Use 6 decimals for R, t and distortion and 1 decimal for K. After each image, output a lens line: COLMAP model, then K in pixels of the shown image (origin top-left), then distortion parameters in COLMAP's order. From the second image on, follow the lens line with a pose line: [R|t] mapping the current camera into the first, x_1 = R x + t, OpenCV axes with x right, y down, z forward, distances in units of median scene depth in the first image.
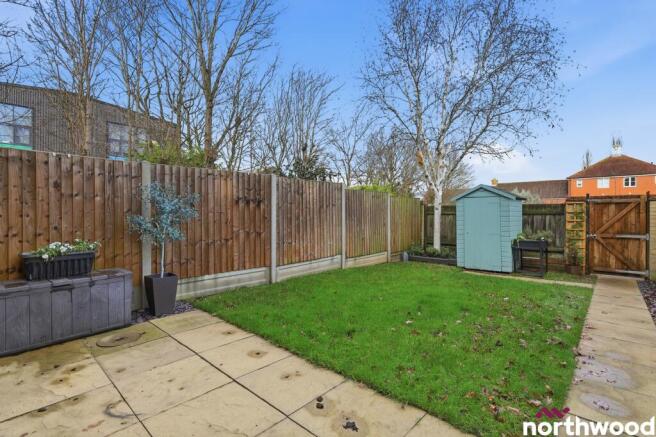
lens RADIAL K [[314.1, 0, 329.9], [0, 314.1, 215.3], [0, 0, 1]] dist [-0.000450, -0.000009]
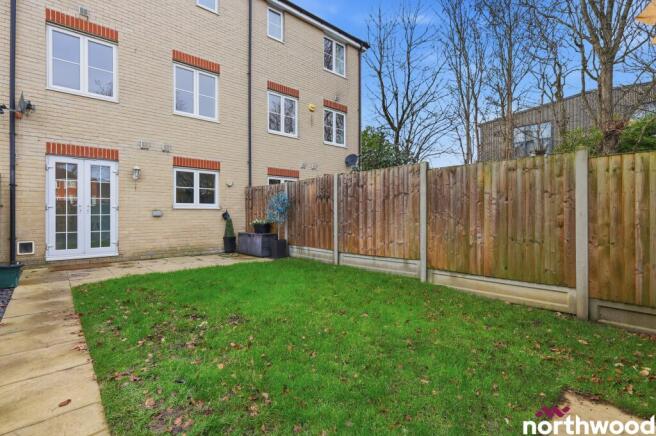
lens RADIAL K [[314.1, 0, 330.0], [0, 314.1, 217.1], [0, 0, 1]] dist [-0.000450, -0.000009]
pose [[-0.097699, 0.001104, -0.995215, 0.897003], [-0.015754, 0.999872, 0.002656, 0.028285], [0.995091, 0.015939, -0.097669, 0.982482]]
